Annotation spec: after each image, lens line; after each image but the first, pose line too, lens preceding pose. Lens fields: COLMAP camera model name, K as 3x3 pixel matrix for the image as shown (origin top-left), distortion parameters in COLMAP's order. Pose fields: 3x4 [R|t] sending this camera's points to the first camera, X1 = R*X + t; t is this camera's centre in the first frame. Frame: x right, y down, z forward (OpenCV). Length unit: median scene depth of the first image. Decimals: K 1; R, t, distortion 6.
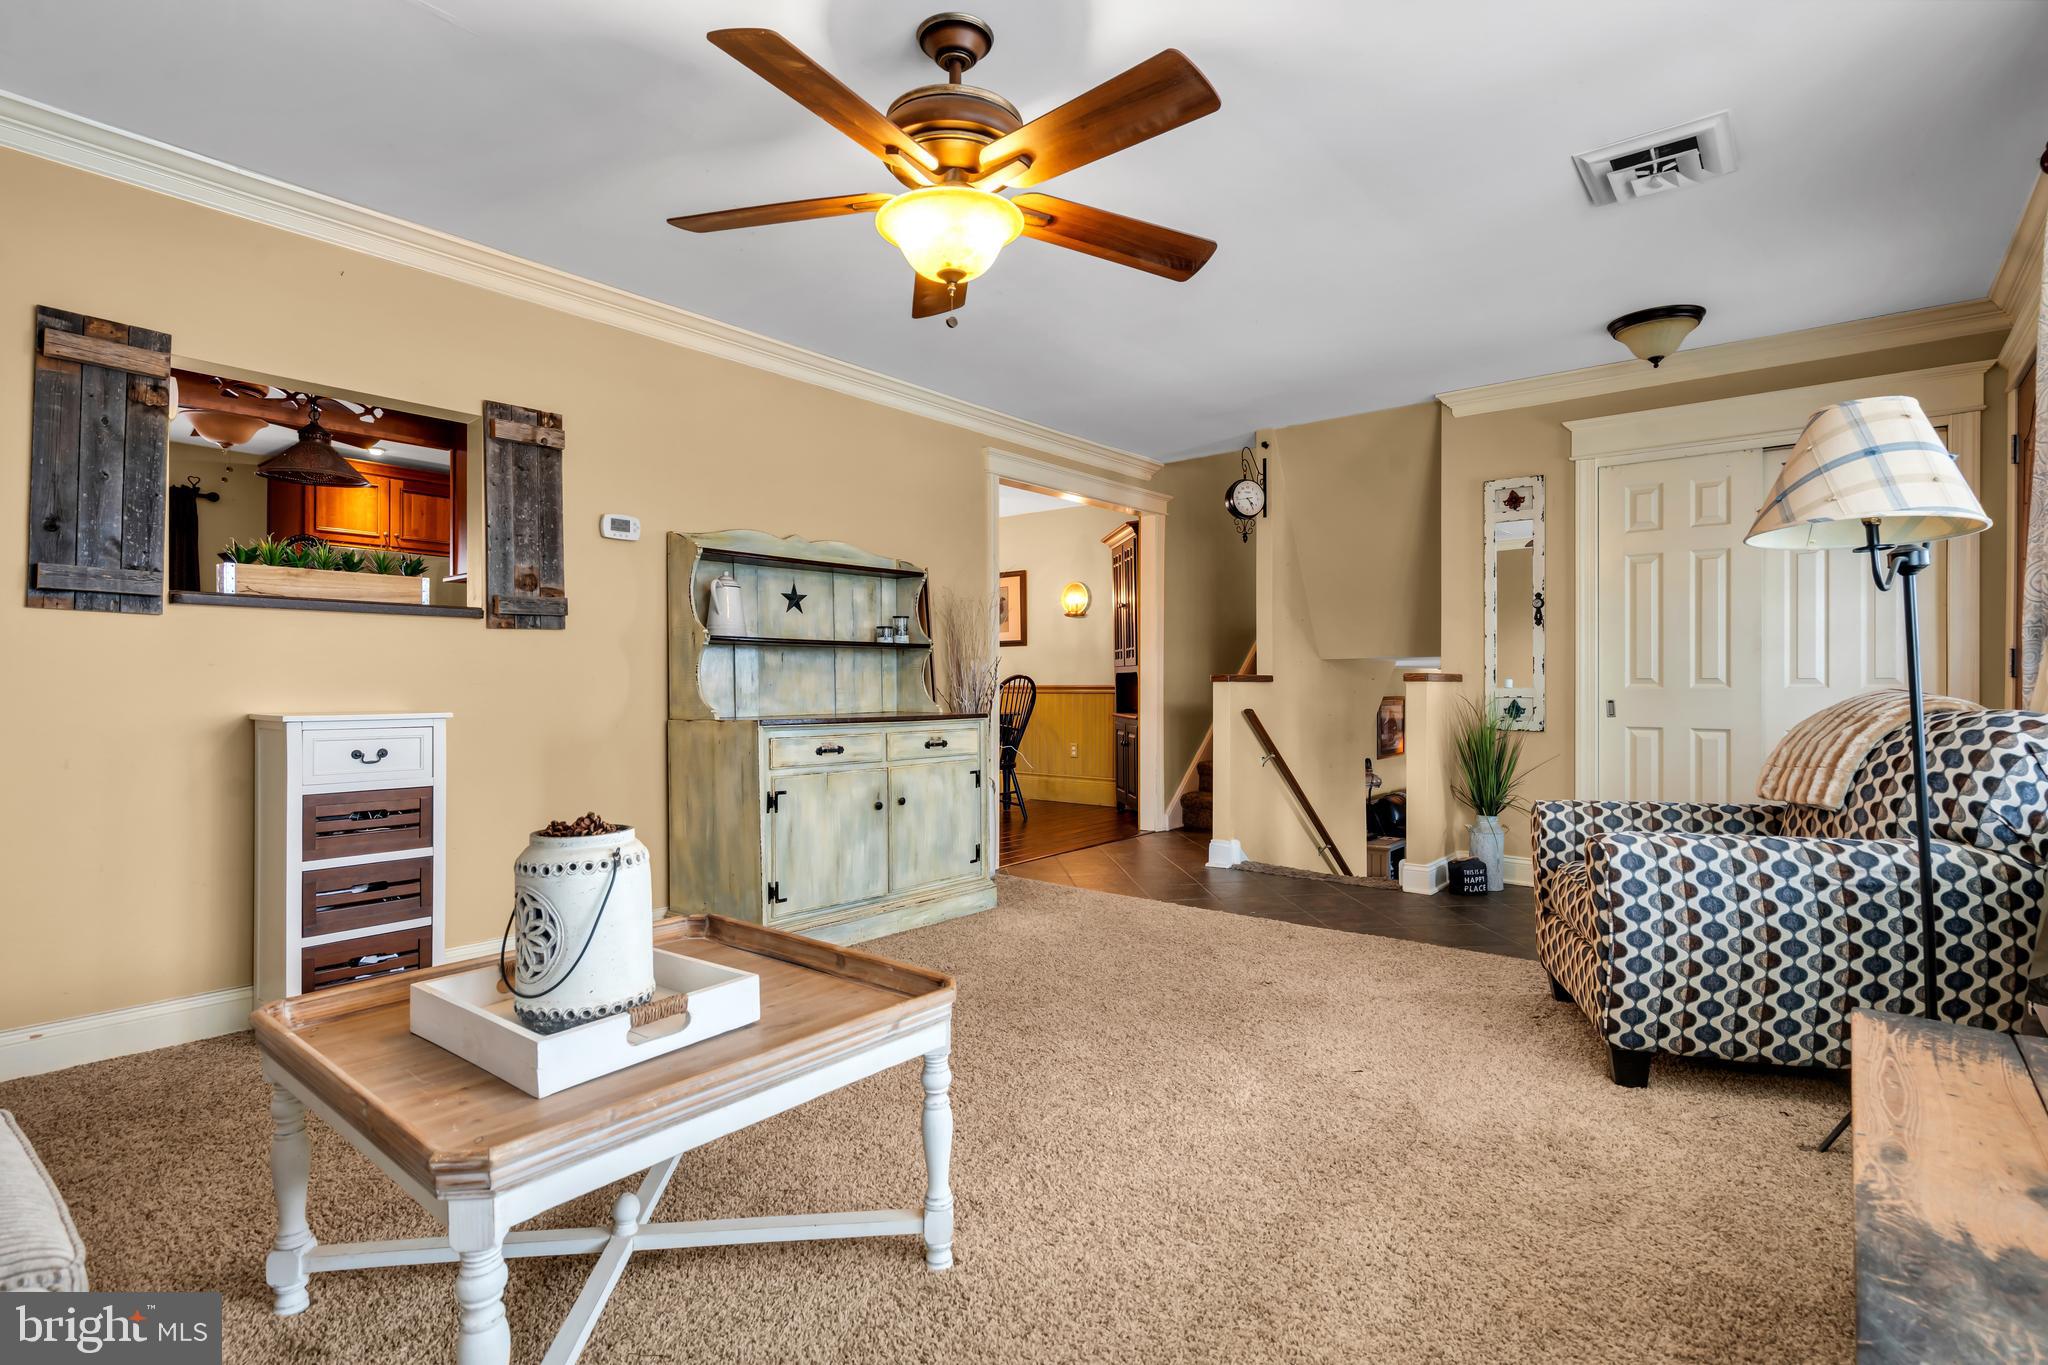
lens RADIAL K [[998.2, 0, 1019.5], [0, 998.2, 680.9], [0, 0, 1]] dist [-0.001167, 0.001164]
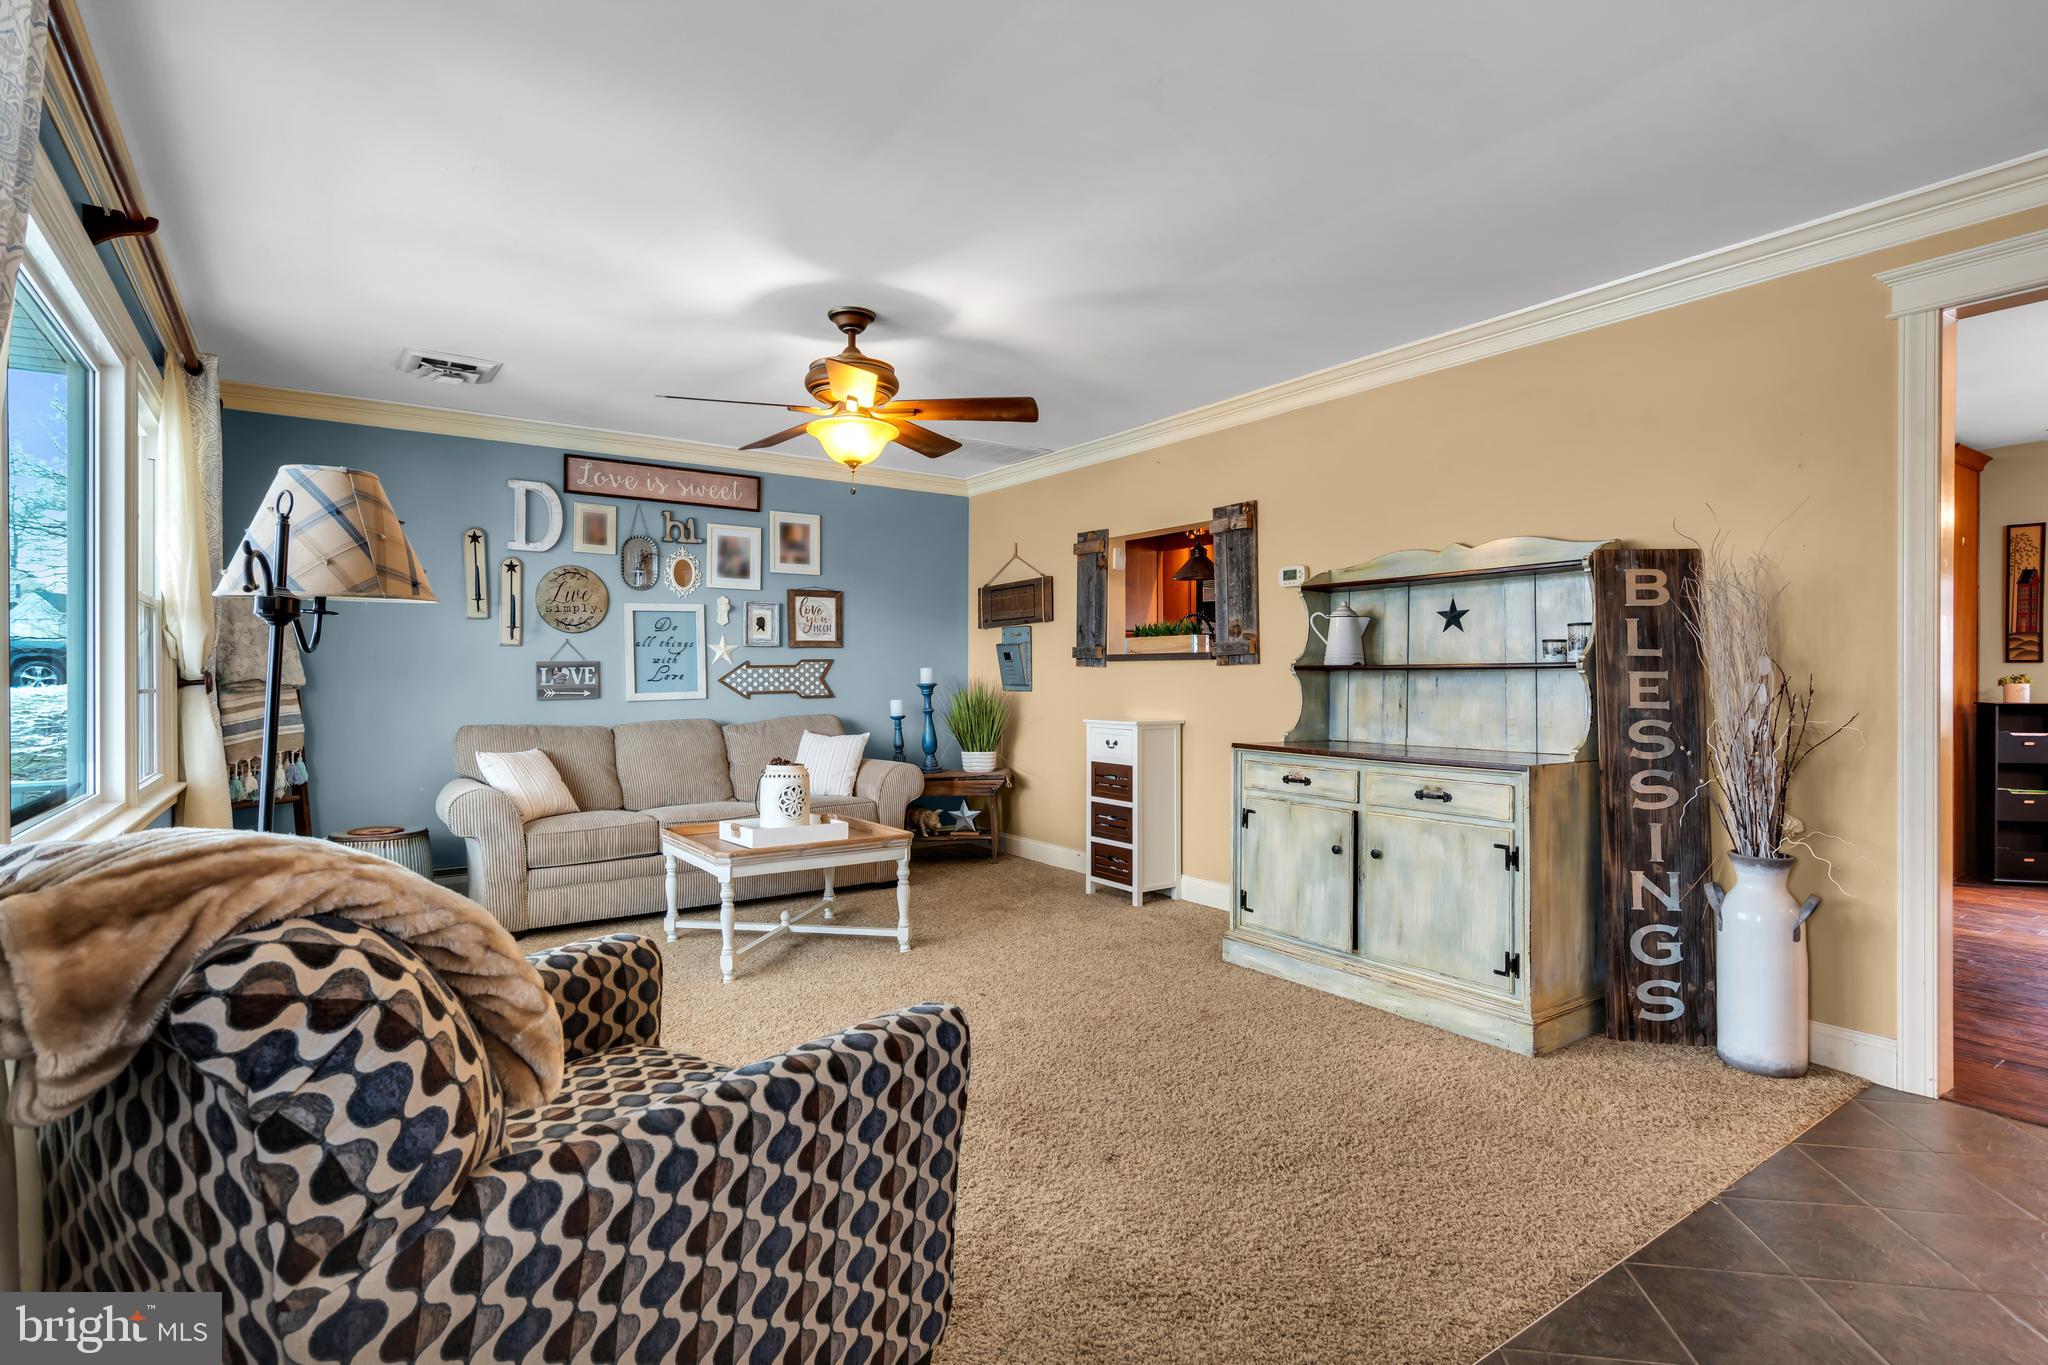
lens RADIAL K [[998.2, 0, 1023.8], [0, 998.2, 678.6], [0, 0, 1]] dist [-0.001167, 0.001164]
pose [[-0.261736, 0.000980, -0.965139, 0.887489], [0.000621, 0.999999, 0.000847, -0.034121], [0.965139, -0.000377, -0.261736, 1.057701]]
